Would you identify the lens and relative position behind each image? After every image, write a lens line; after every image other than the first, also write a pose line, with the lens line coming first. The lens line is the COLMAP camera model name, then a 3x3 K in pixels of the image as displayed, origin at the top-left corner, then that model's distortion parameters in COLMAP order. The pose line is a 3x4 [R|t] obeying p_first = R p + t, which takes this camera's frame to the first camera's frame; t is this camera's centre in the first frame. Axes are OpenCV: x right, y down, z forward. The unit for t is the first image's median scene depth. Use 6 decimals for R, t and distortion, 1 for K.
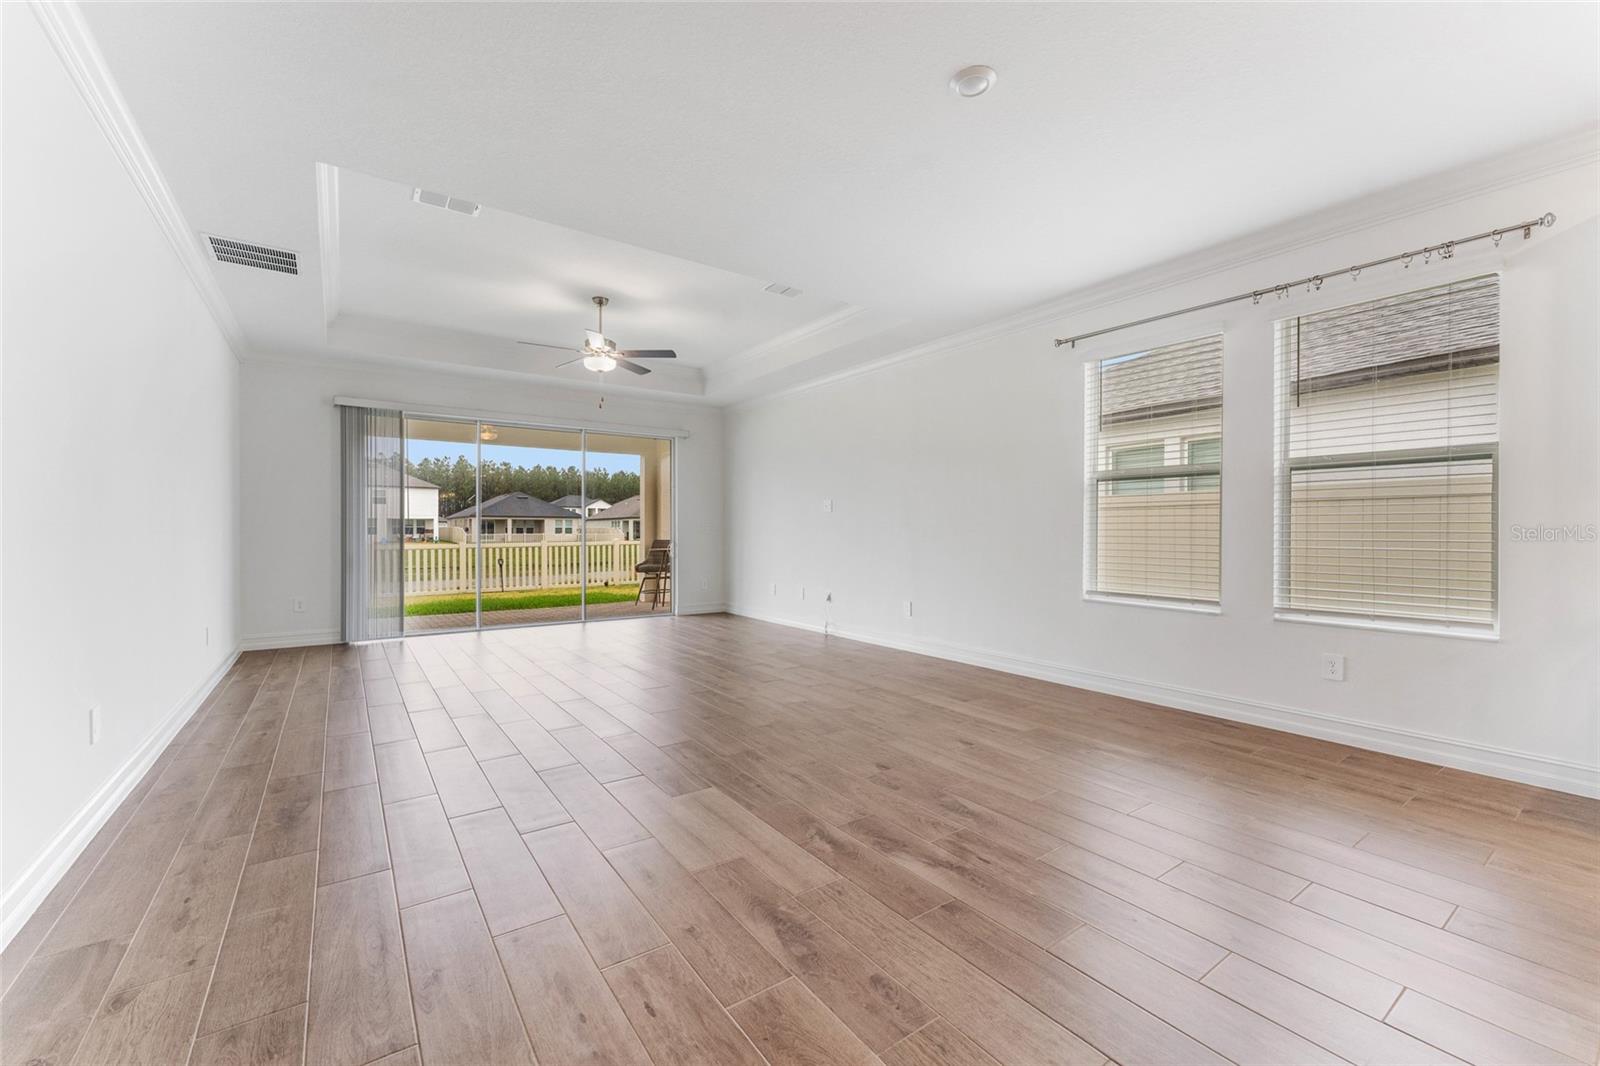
lens RADIAL K [[647.5, 0, 804.9], [0, 647.5, 536.4], [0, 0, 1]] dist [-0.000187, 0.000510]
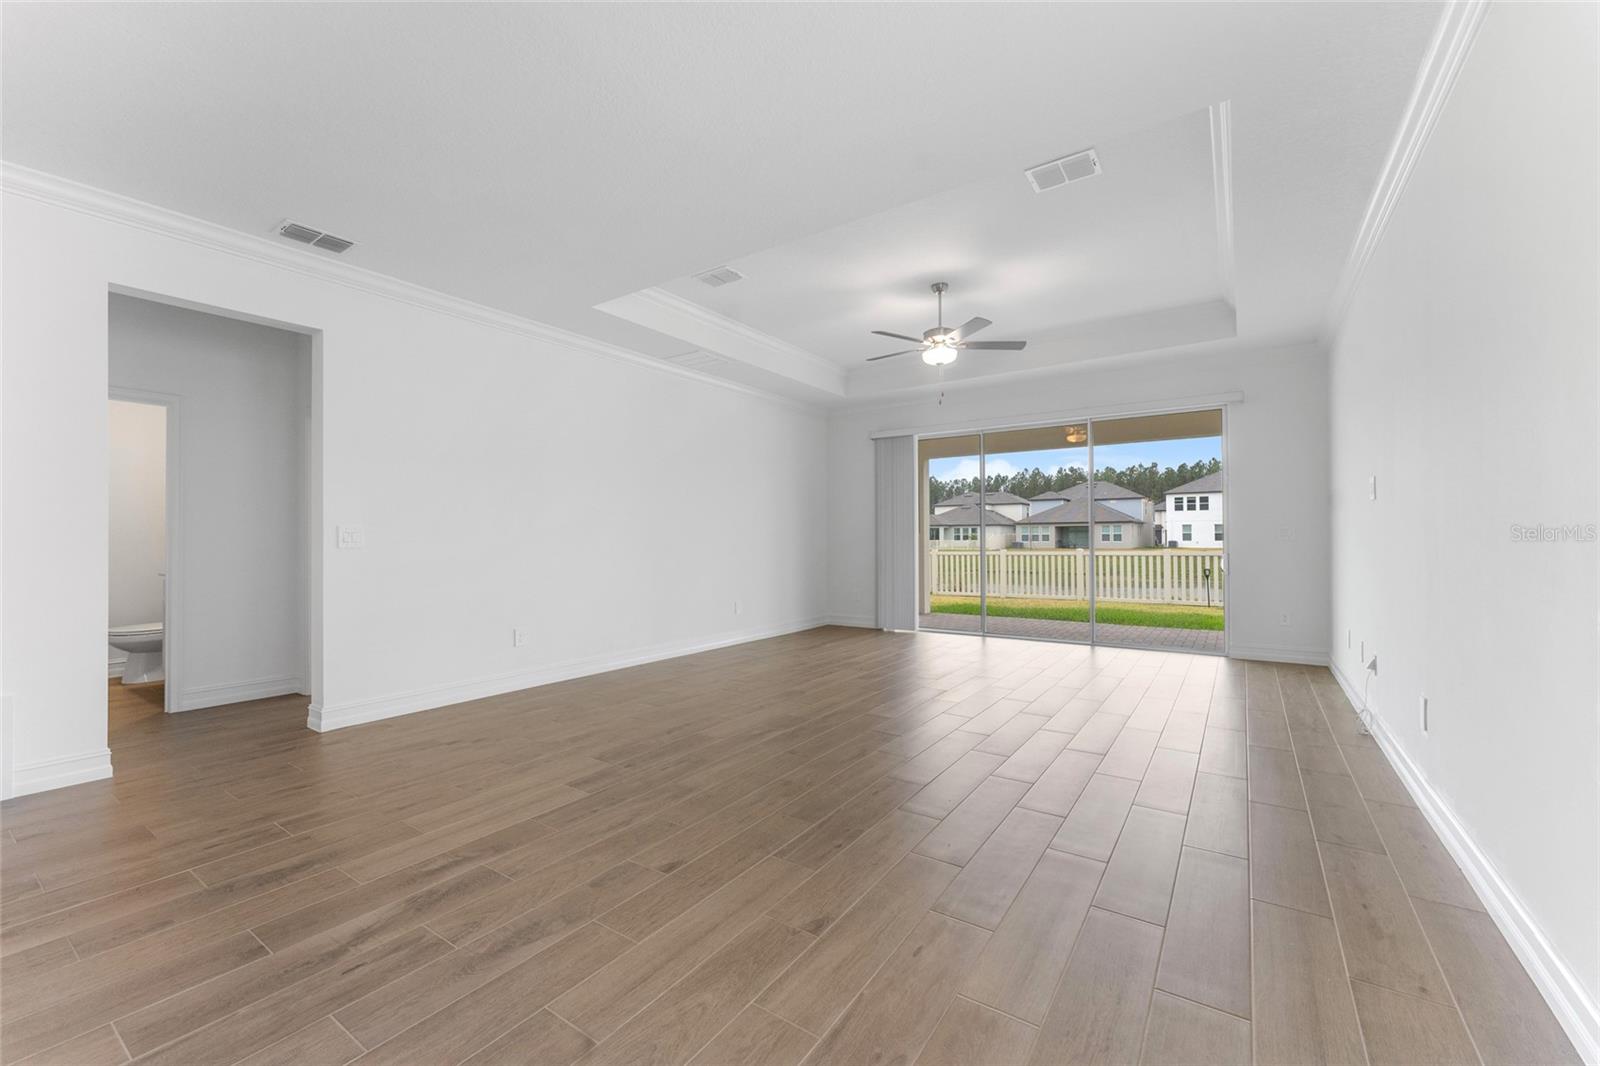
lens RADIAL K [[647.5, 0, 795.3], [0, 647.5, 542.8], [0, 0, 1]] dist [-0.000187, 0.000510]
pose [[0.339936, 0.006339, -0.940427, 0.475249], [-0.004023, 0.999978, 0.005287, -0.006737], [0.940440, 0.001986, 0.339954, 0.495255]]
